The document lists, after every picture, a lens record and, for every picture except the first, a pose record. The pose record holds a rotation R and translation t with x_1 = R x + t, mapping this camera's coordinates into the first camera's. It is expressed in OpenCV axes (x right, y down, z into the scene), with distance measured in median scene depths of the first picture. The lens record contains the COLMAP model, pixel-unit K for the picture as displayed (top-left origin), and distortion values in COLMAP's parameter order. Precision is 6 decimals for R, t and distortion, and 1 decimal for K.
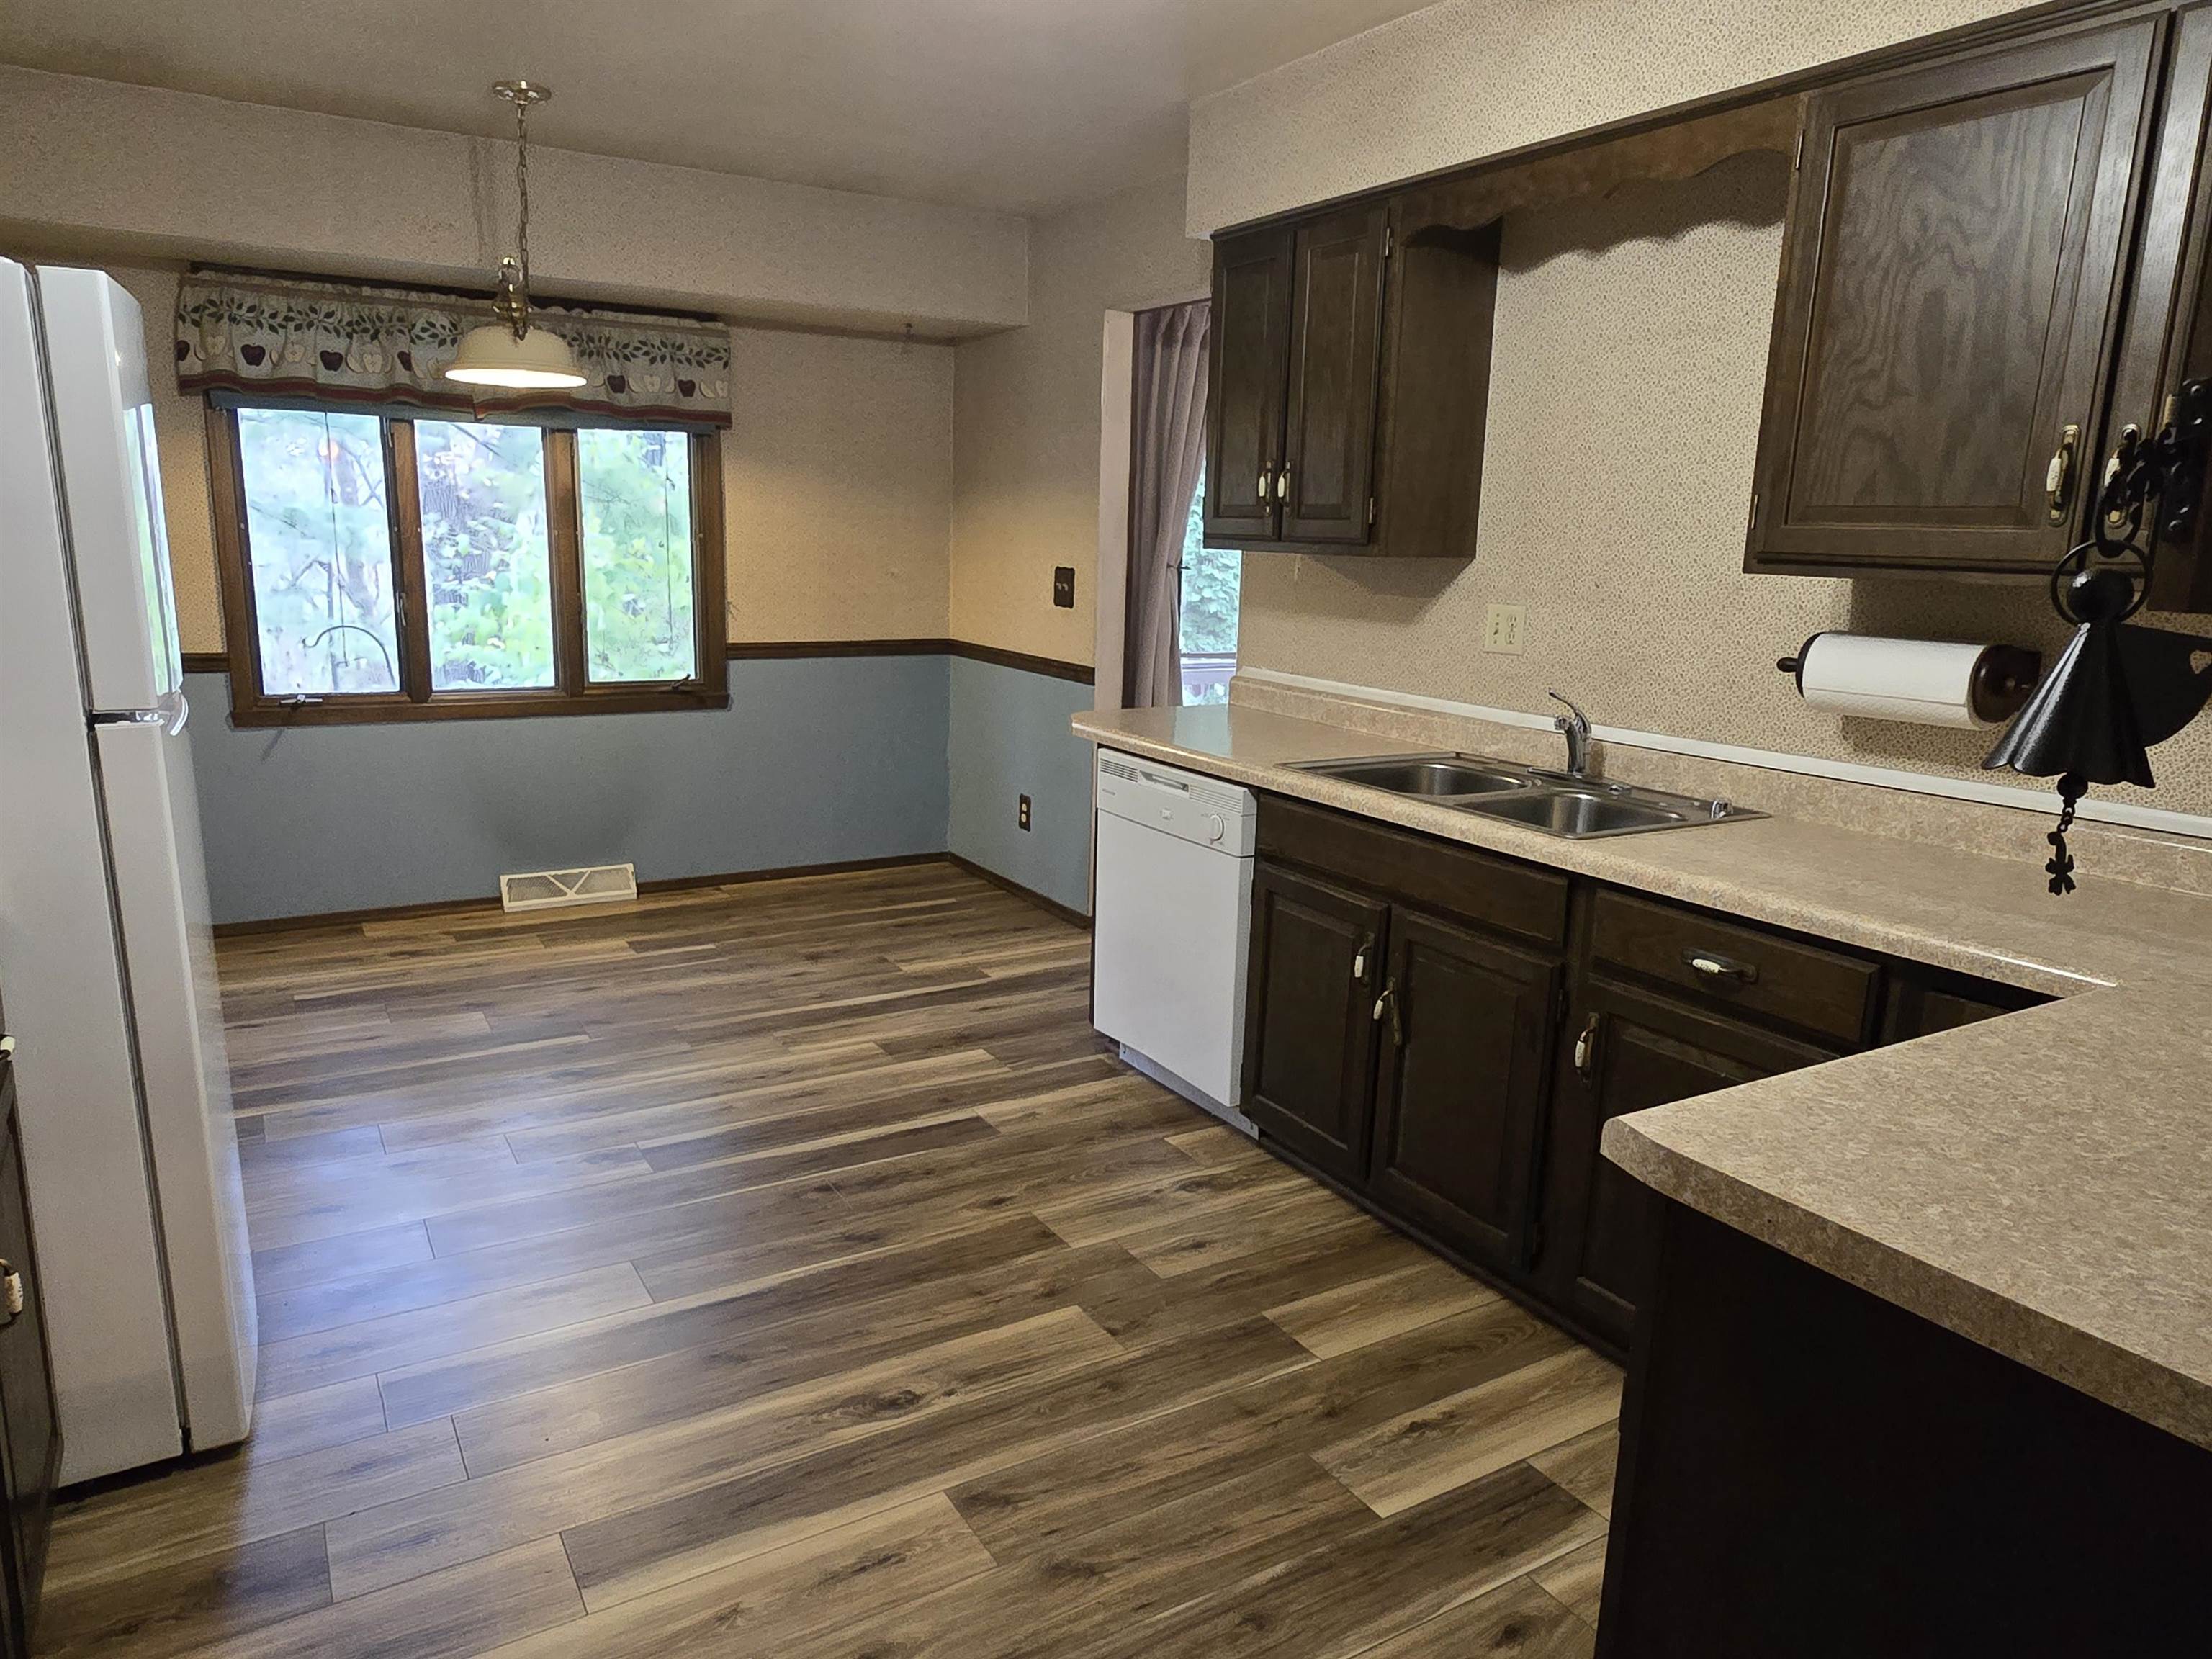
lens RADIAL K [[1439.4, 0, 1098.4], [0, 1439.4, 837.2], [0, 0, 1]] dist [0.001156, 0.002744]
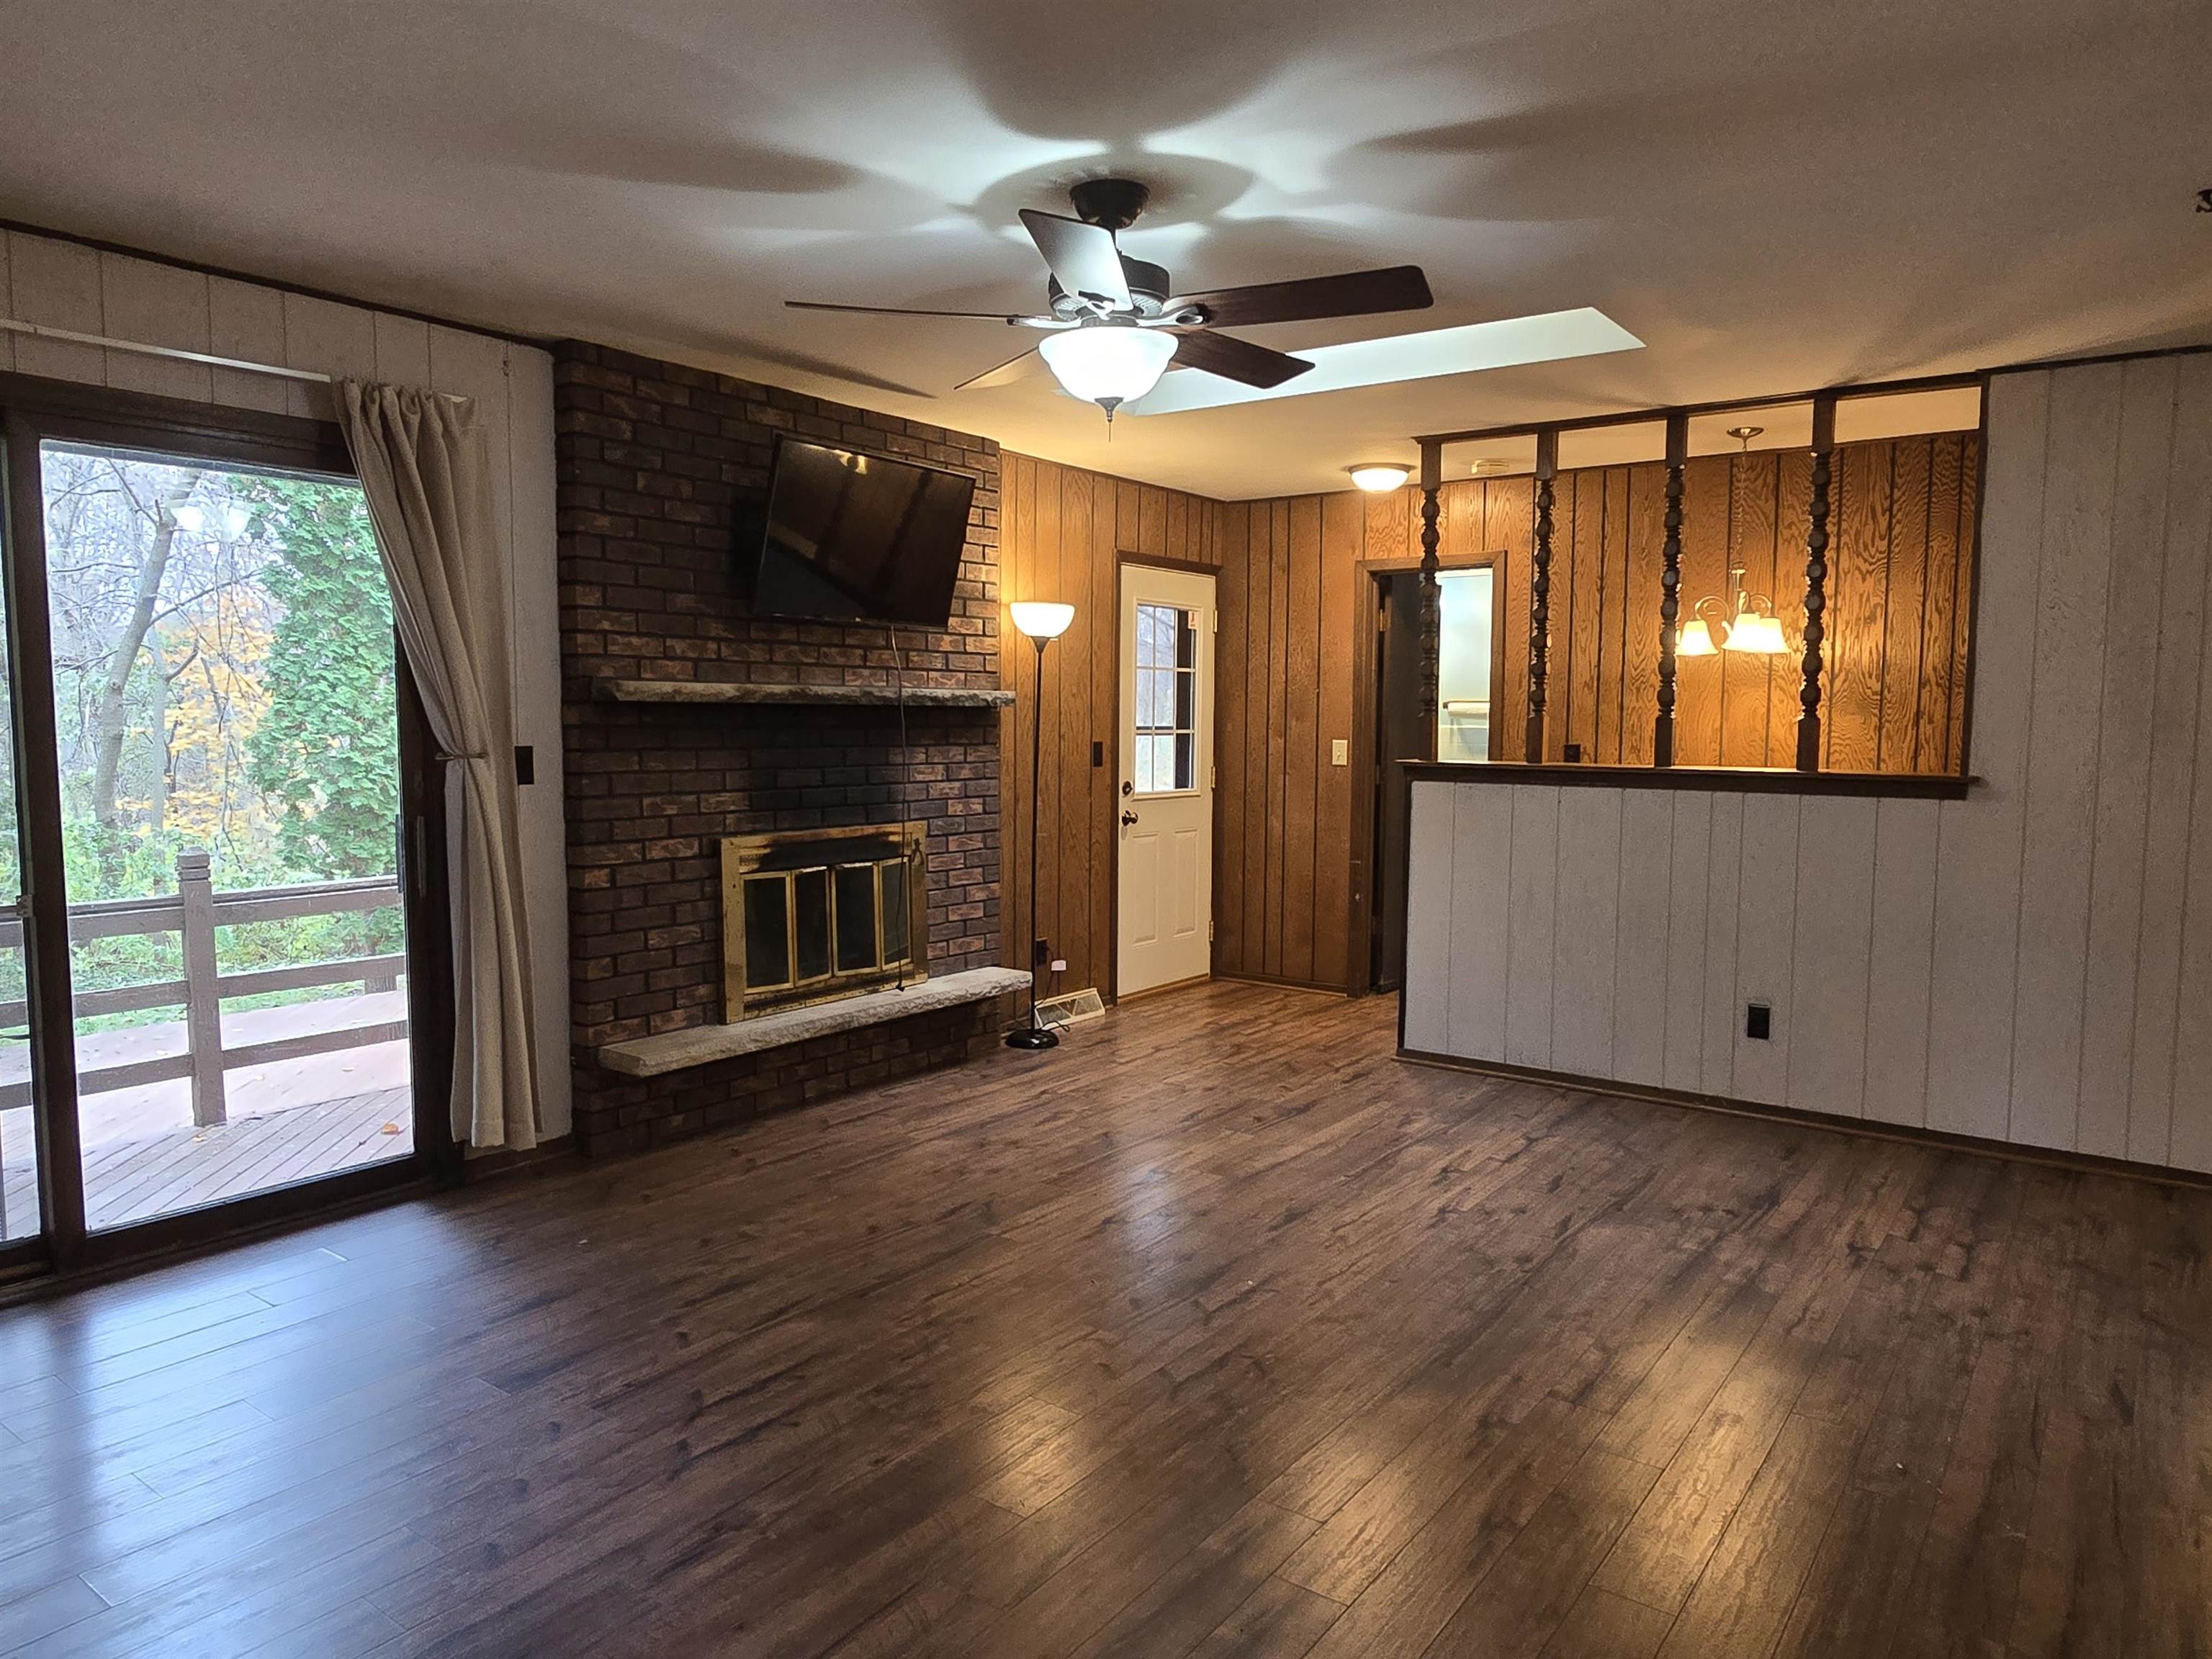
lens RADIAL K [[1439.4, 0, 1106.2], [0, 1439.4, 827.9], [0, 0, 1]] dist [0.001156, 0.002744]
pose [[0.924457, -0.051624, 0.377775, 0.442683], [0.097676, 0.989794, -0.103767, -0.082355], [-0.368562, 0.132827, 0.920065, 0.459127]]
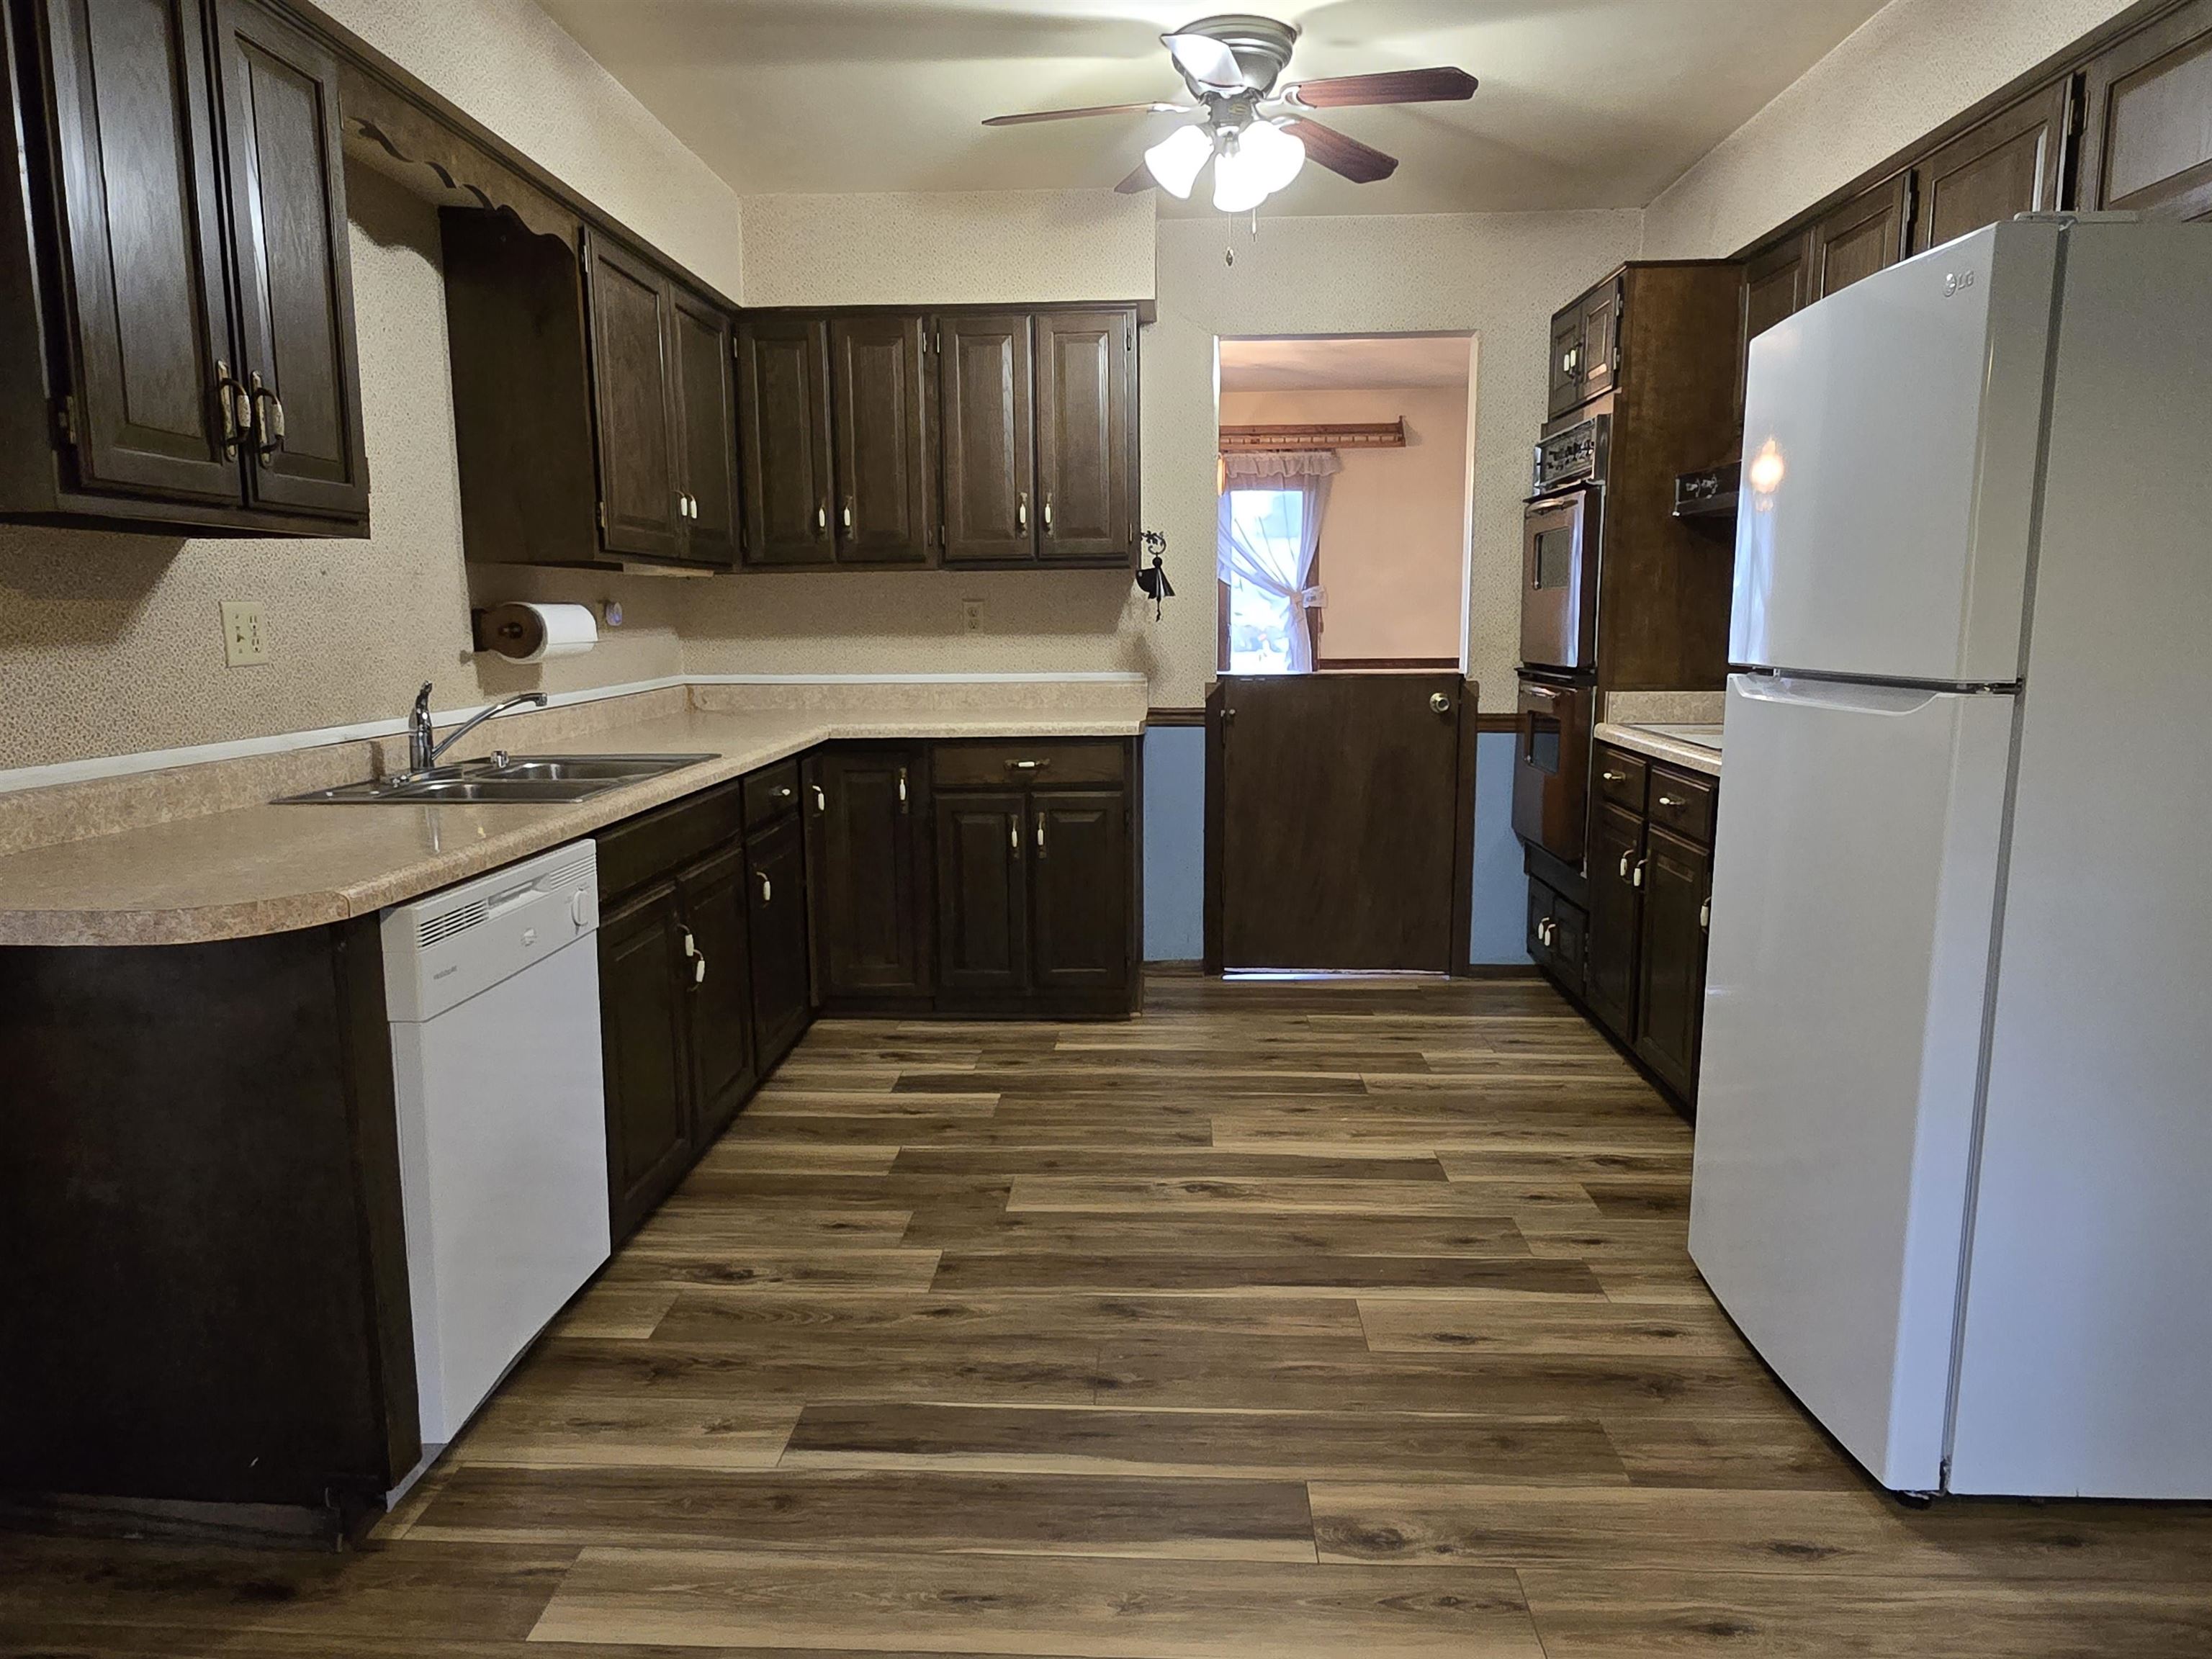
lens RADIAL K [[1439.4, 0, 1094.3], [0, 1439.4, 836.2], [0, 0, 1]] dist [0.001156, 0.002744]
pose [[-0.829419, -0.108077, 0.548073, -0.369406], [0.100332, 0.936332, 0.336476, -0.180446], [-0.549544, 0.334069, -0.765768, 0.968249]]
